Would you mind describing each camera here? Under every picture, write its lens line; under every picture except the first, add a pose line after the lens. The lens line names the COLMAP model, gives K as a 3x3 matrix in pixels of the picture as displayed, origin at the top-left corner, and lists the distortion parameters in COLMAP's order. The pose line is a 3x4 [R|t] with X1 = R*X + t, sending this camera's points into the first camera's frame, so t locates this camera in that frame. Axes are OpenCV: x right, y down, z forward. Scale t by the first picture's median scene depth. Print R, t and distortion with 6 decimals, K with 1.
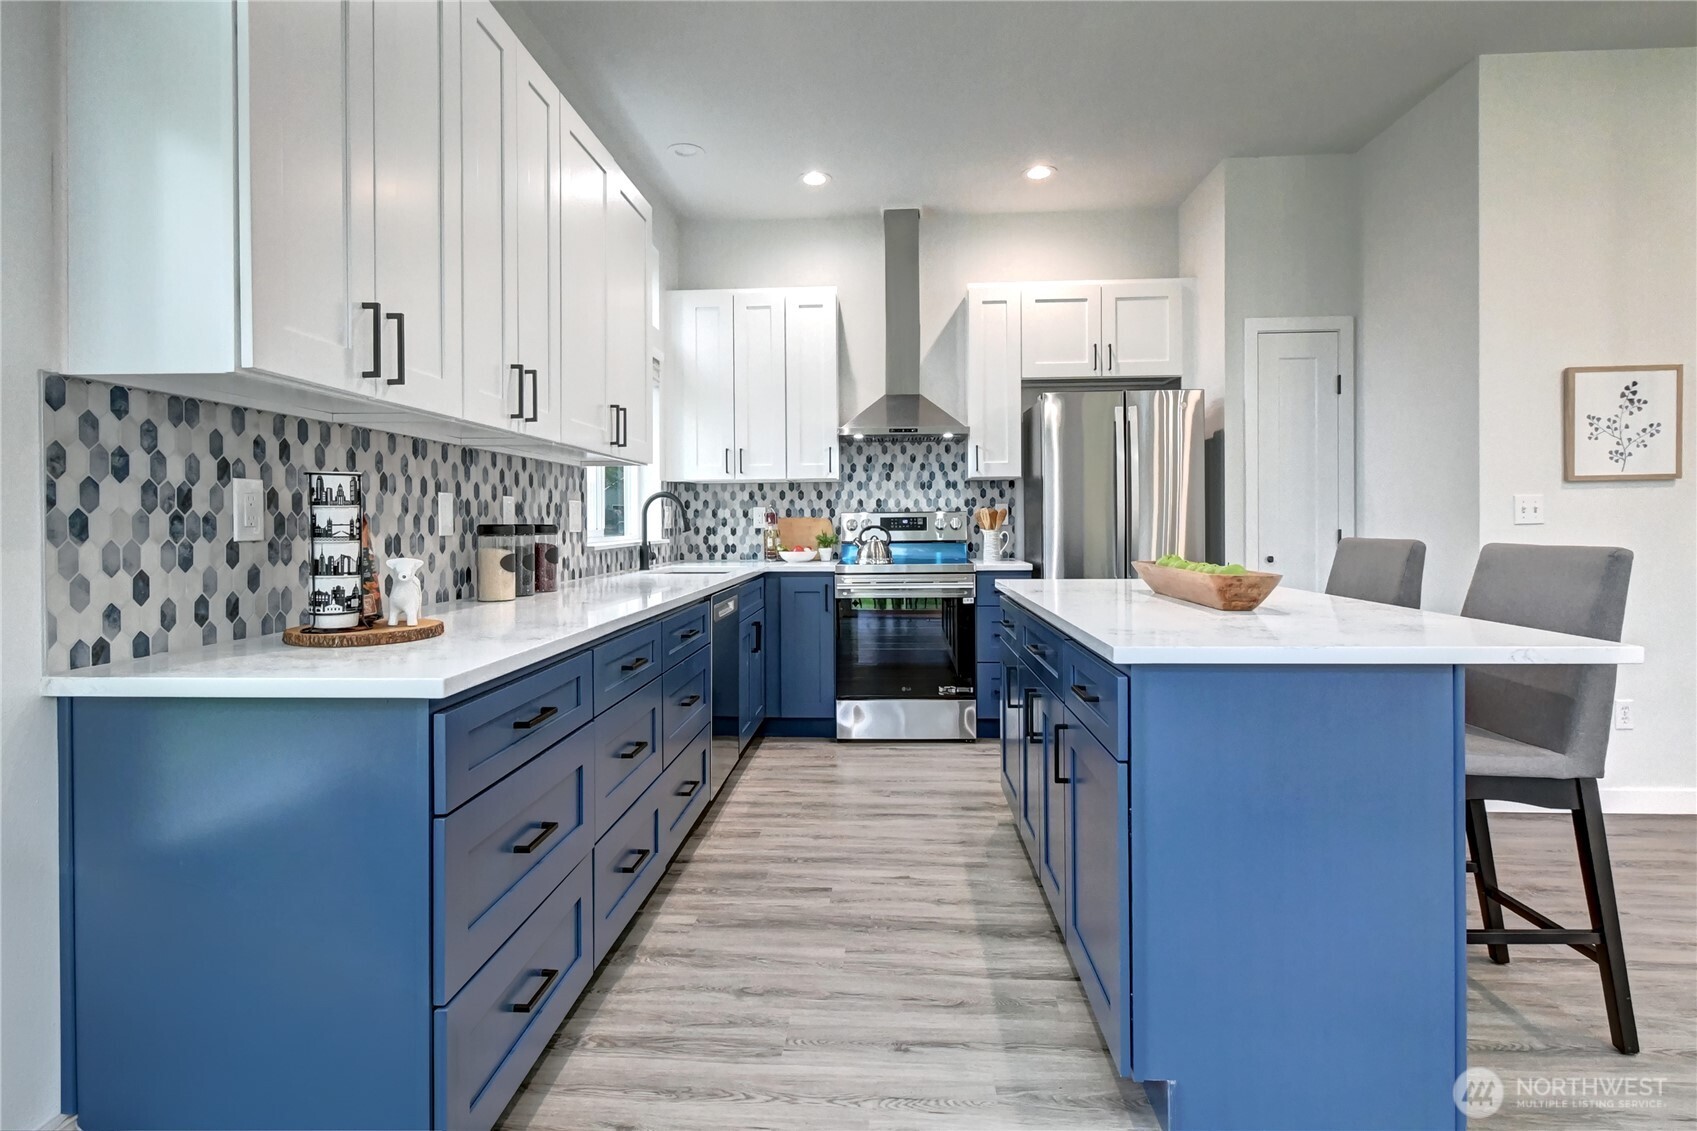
lens RADIAL K [[850.9, 0, 845.5], [0, 850.9, 526.5], [0, 0, 1]] dist [-0.001502, 0.000241]
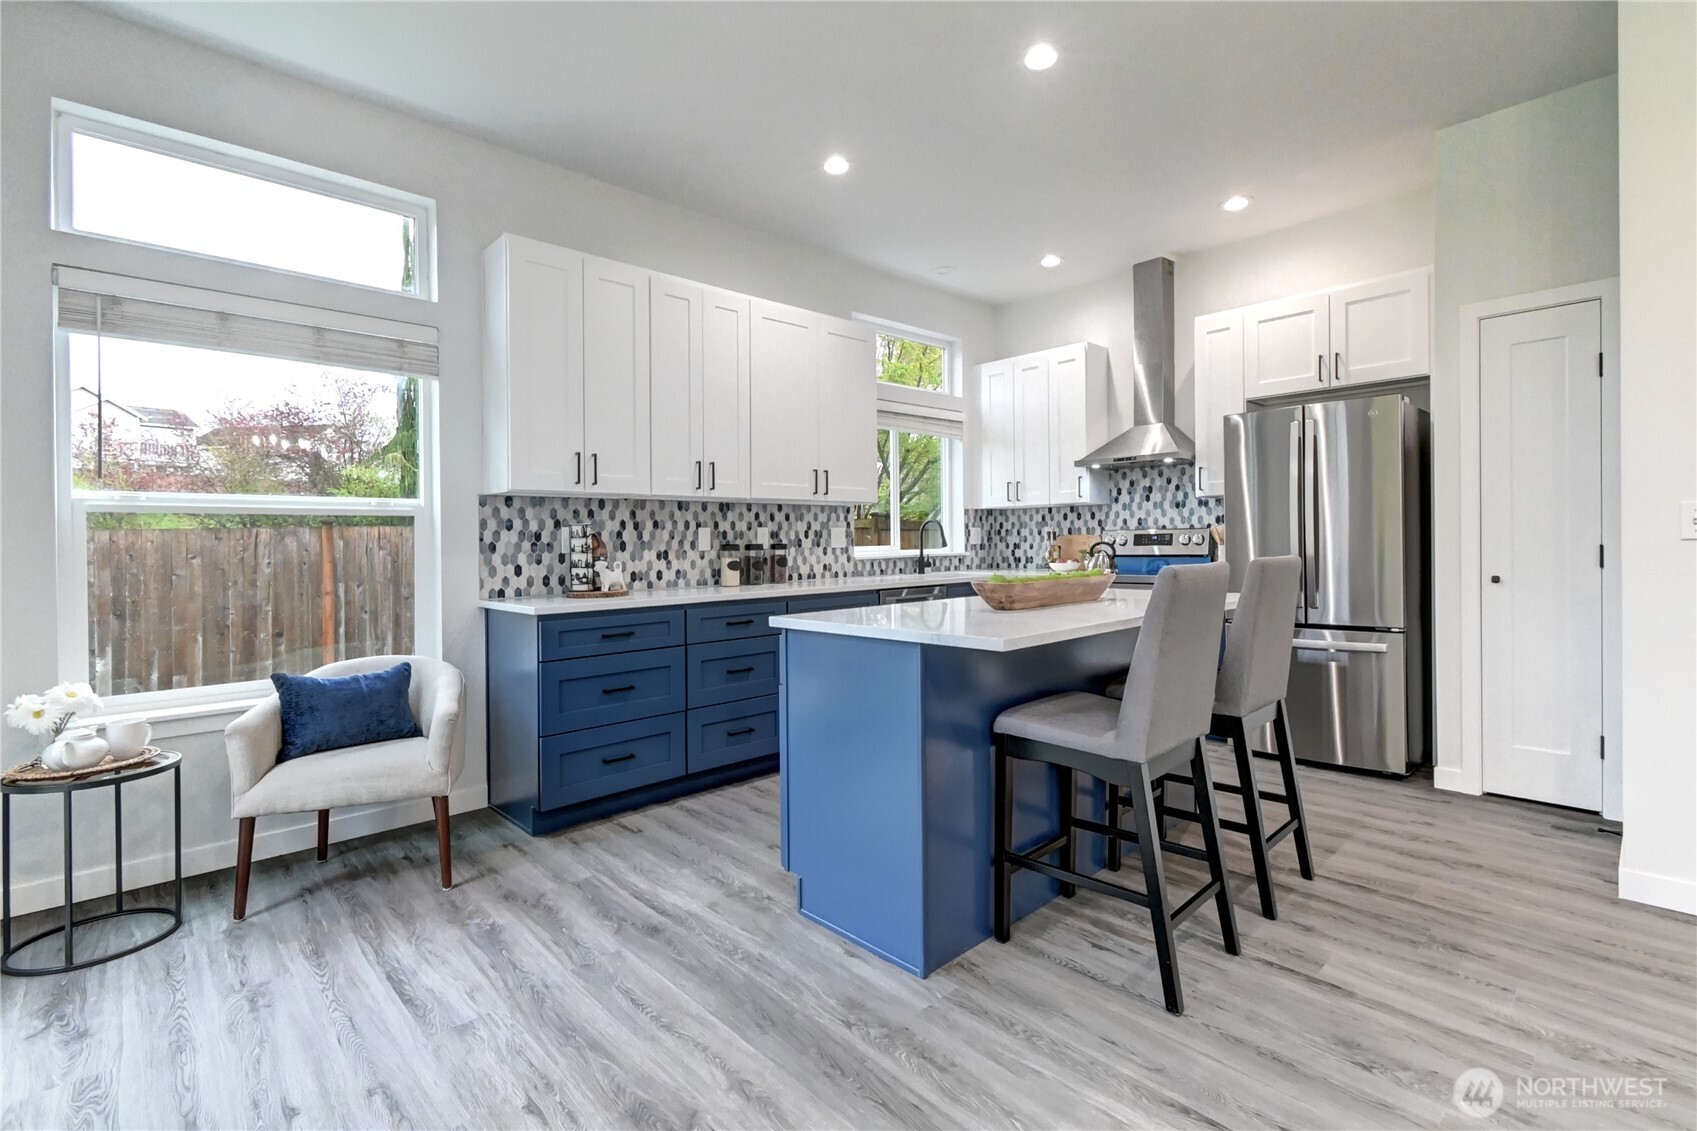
lens RADIAL K [[760.6, 0, 849.5], [0, 760.6, 542.7], [0, 0, 1]] dist [0.001221, 0.000115]
pose [[0.732326, -0.003031, -0.680947, 0.540356], [0.006523, 0.999975, 0.002564, -0.005164], [0.680923, -0.006320, 0.732328, -0.011546]]
